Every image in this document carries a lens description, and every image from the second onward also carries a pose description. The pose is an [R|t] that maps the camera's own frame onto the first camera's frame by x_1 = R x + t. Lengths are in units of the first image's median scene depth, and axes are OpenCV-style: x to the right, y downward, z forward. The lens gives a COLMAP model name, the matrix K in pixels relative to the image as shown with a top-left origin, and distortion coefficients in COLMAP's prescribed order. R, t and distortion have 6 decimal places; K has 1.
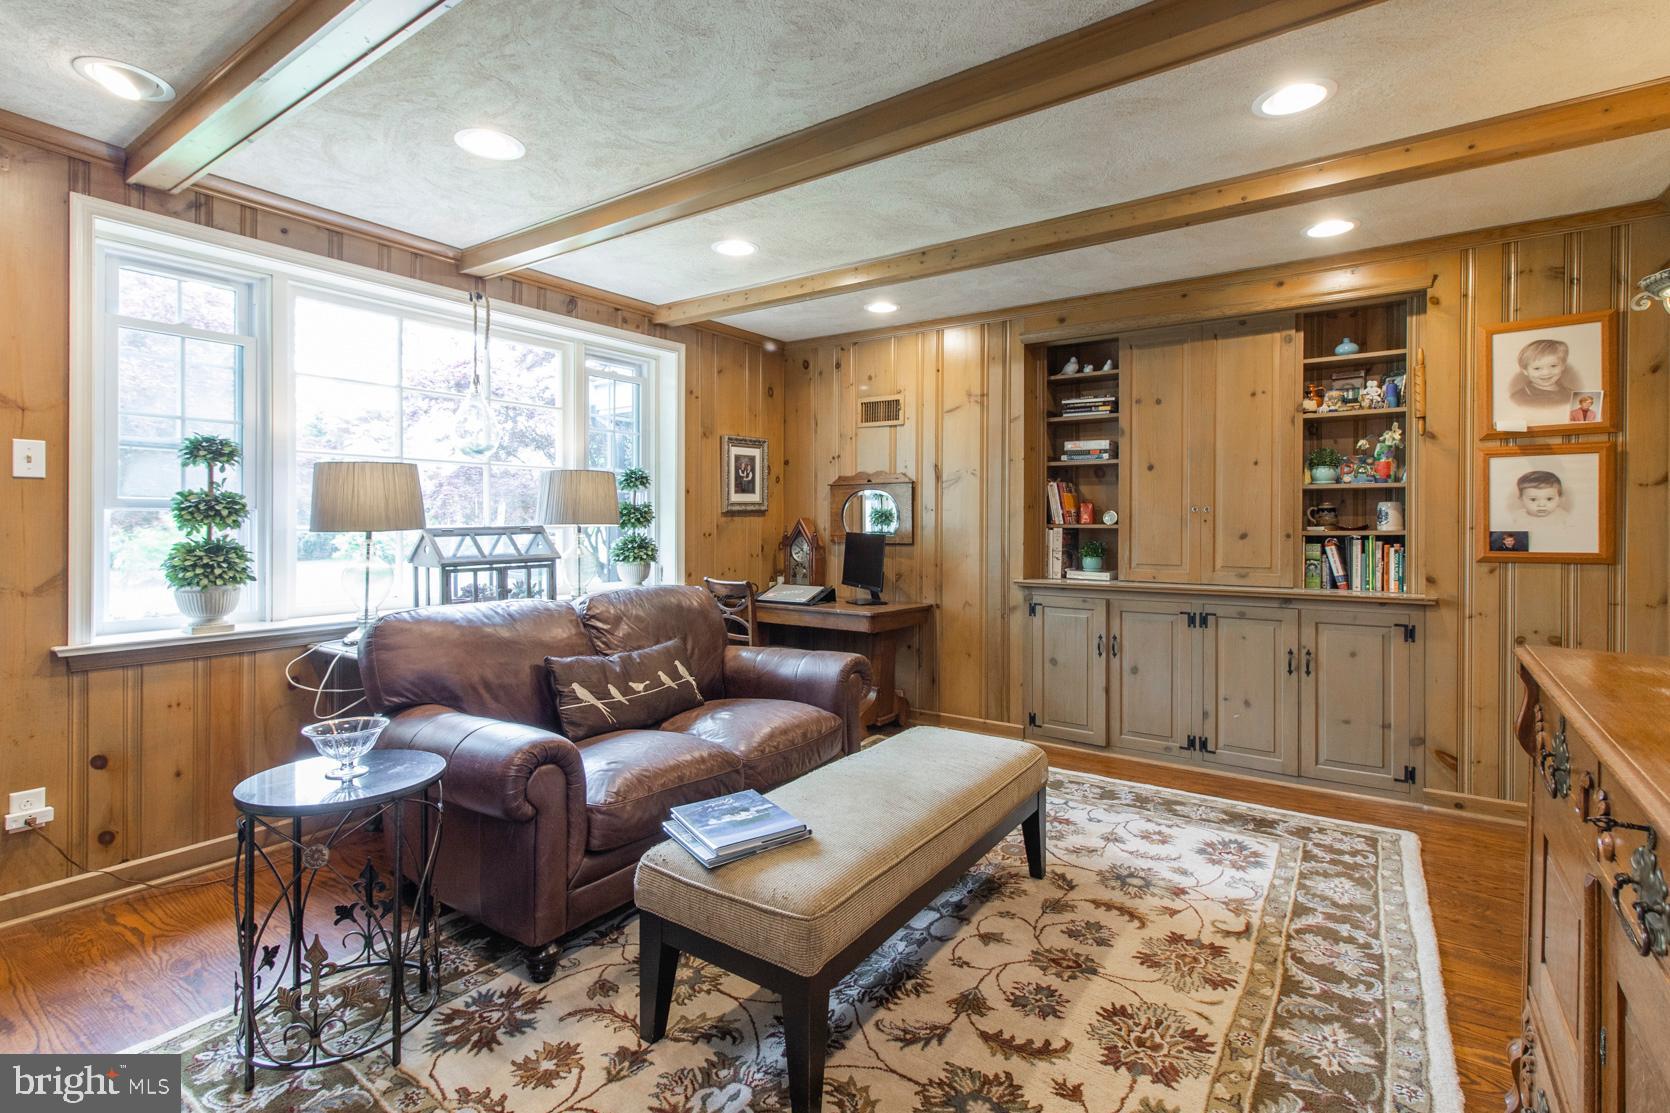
lens RADIAL K [[787.6, 0, 829.0], [0, 787.6, 525.7], [0, 0, 1]] dist [0.003874, -0.000112]
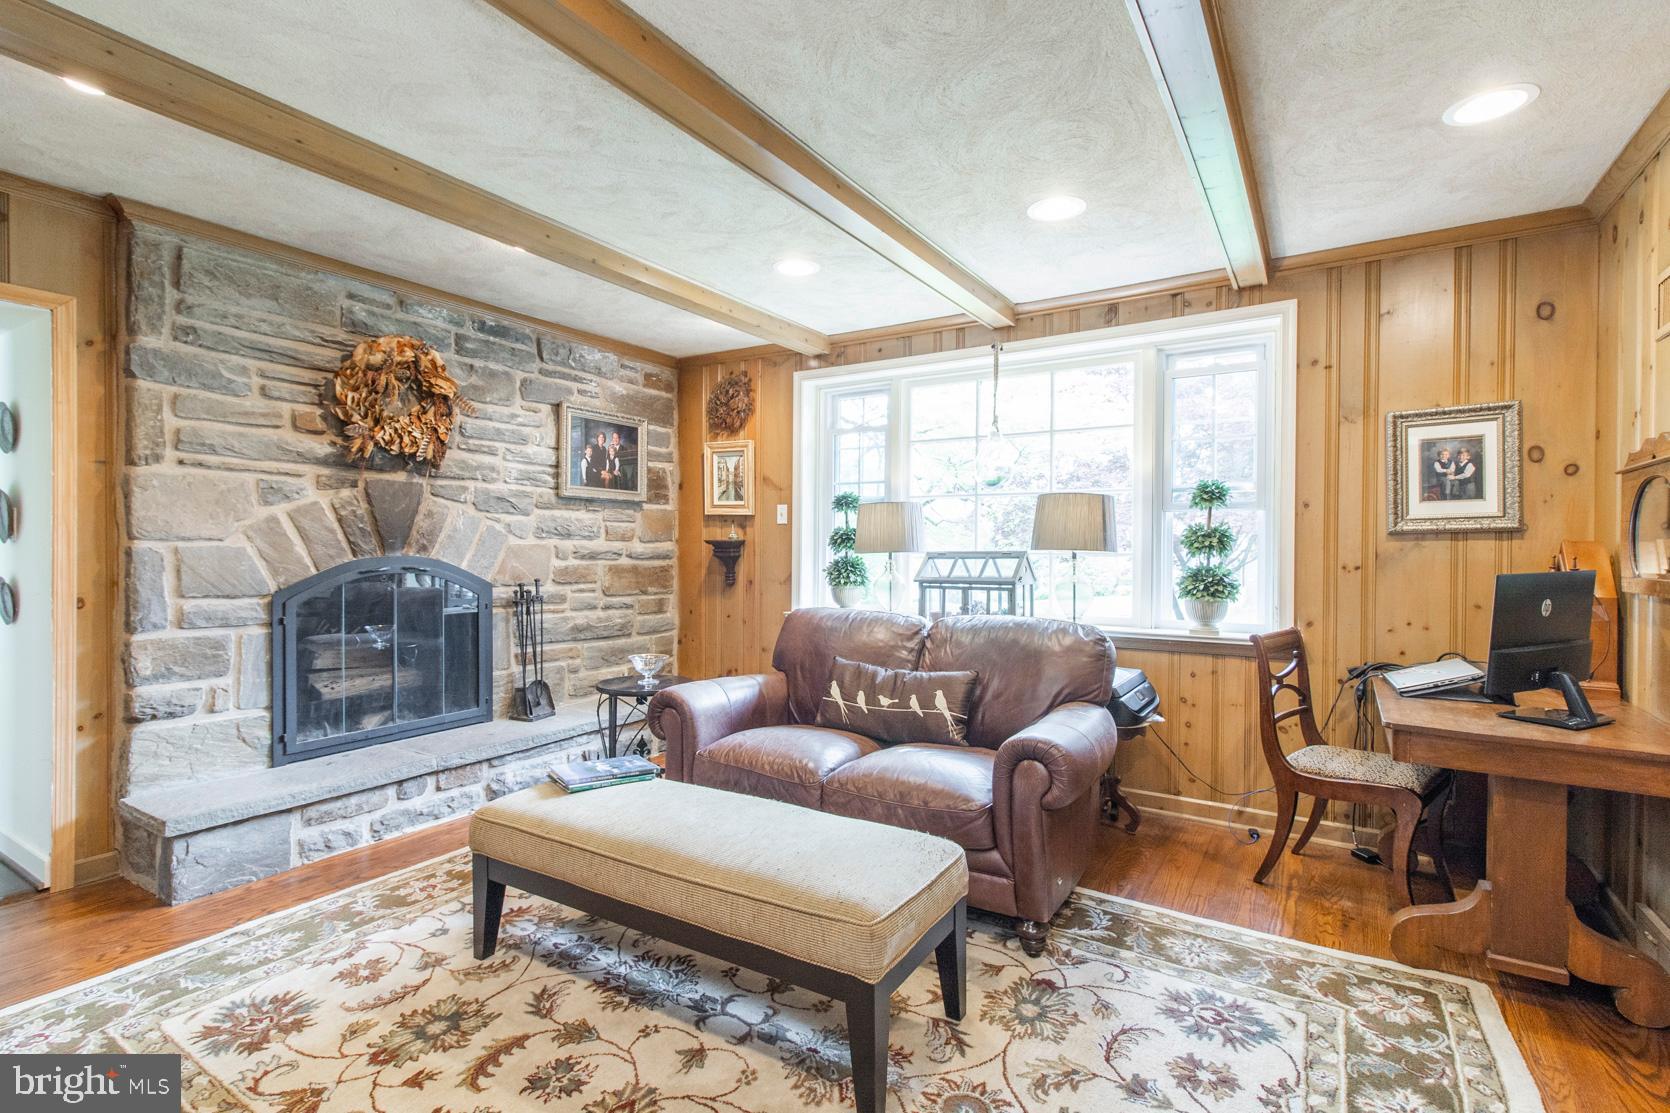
lens RADIAL K [[787.6, 0, 836.6], [0, 787.6, 550.0], [0, 0, 1]] dist [0.003874, -0.000112]
pose [[0.052468, 0.003310, -0.998617, 0.774691], [-0.008616, 0.999959, 0.002862, -0.002280], [0.998585, 0.008454, 0.052494, 0.833855]]
